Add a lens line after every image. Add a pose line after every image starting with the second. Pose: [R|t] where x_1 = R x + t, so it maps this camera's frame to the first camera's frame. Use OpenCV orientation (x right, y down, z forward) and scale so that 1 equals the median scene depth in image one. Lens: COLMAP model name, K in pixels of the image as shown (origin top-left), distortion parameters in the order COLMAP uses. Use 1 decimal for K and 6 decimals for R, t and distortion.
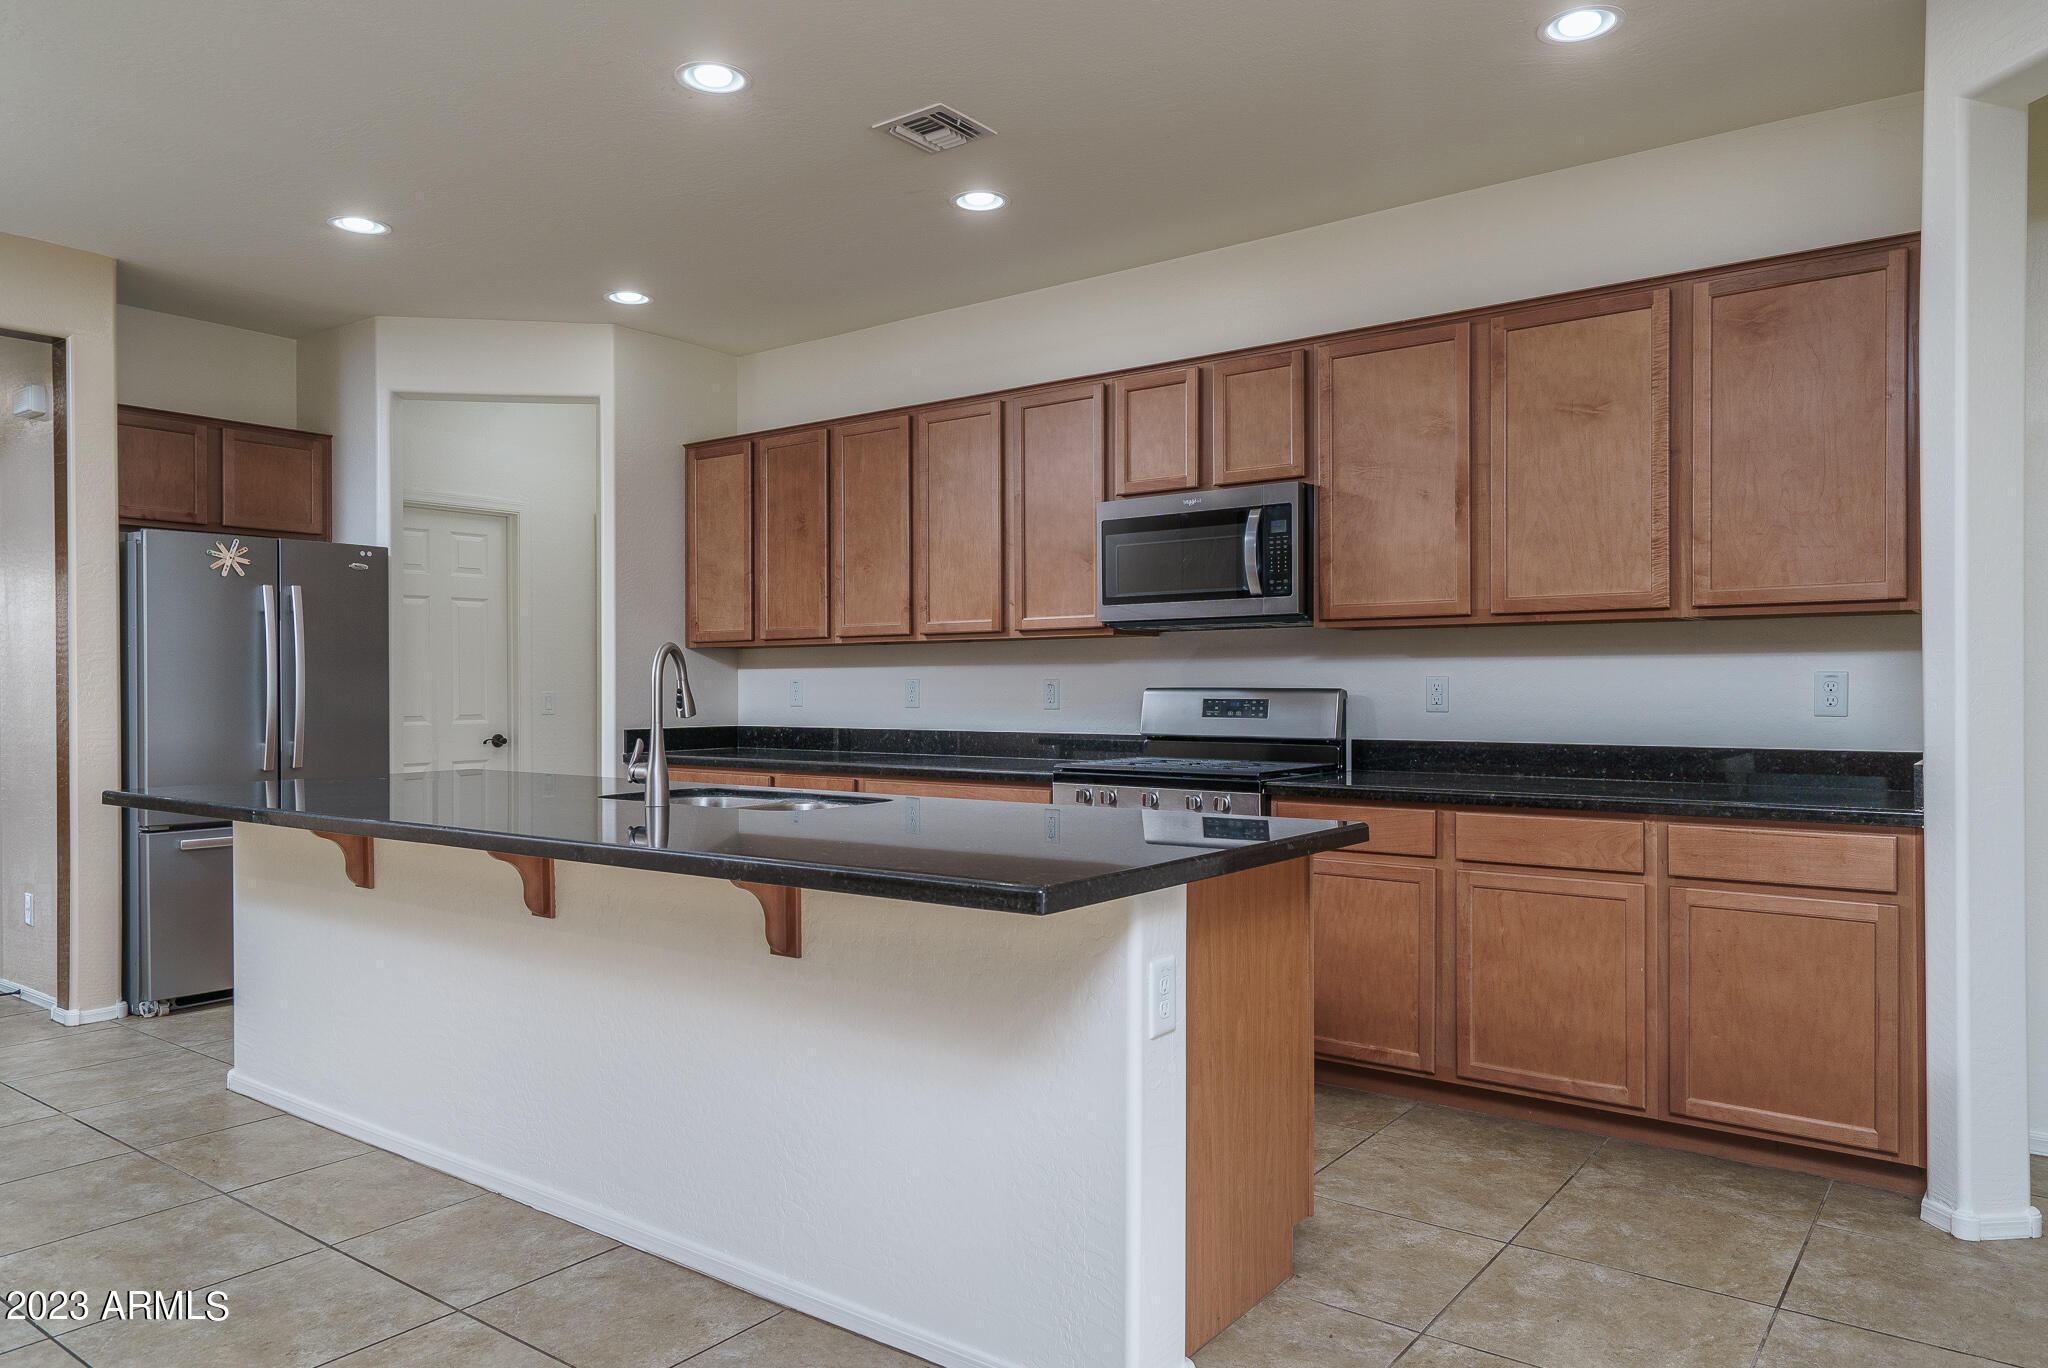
lens RADIAL K [[1353.4, 0, 1024.0], [0, 1353.4, 684.0], [0, 0, 1]] dist [-0.053269, 0.137743]
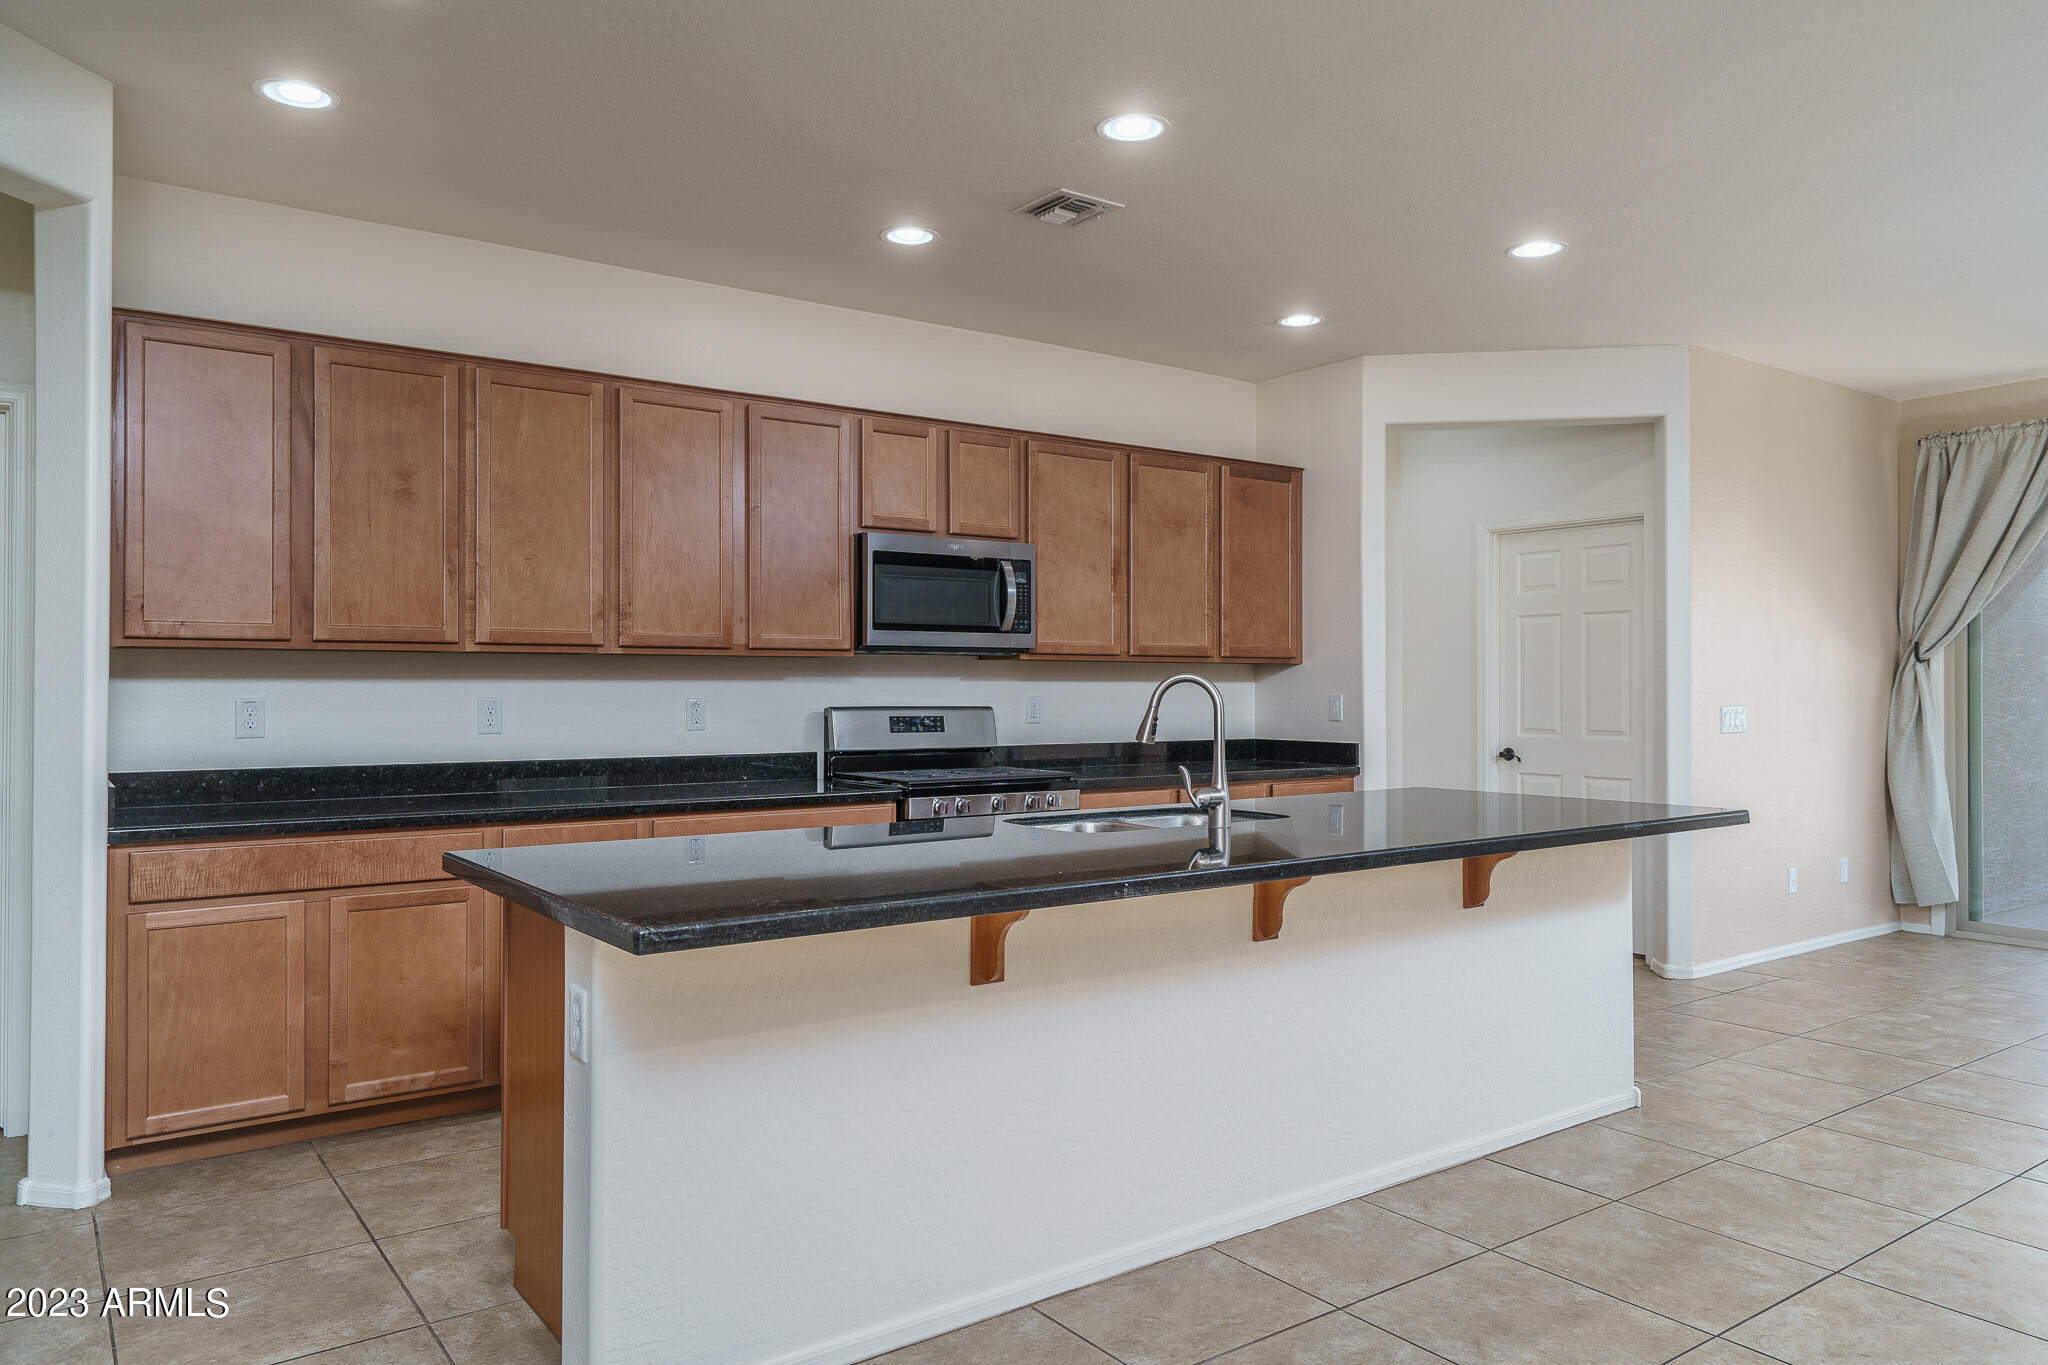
lens RADIAL K [[1344.5, 0, 966.3], [0, 1344.5, 681.3], [0, 0, 1]] dist [-0.002375, 0.000926]
pose [[0.313451, 0.020623, 0.949381, -1.014406], [0.008667, 0.999660, -0.024577, 0.010215], [-0.949565, 0.015932, 0.313165, 0.662892]]
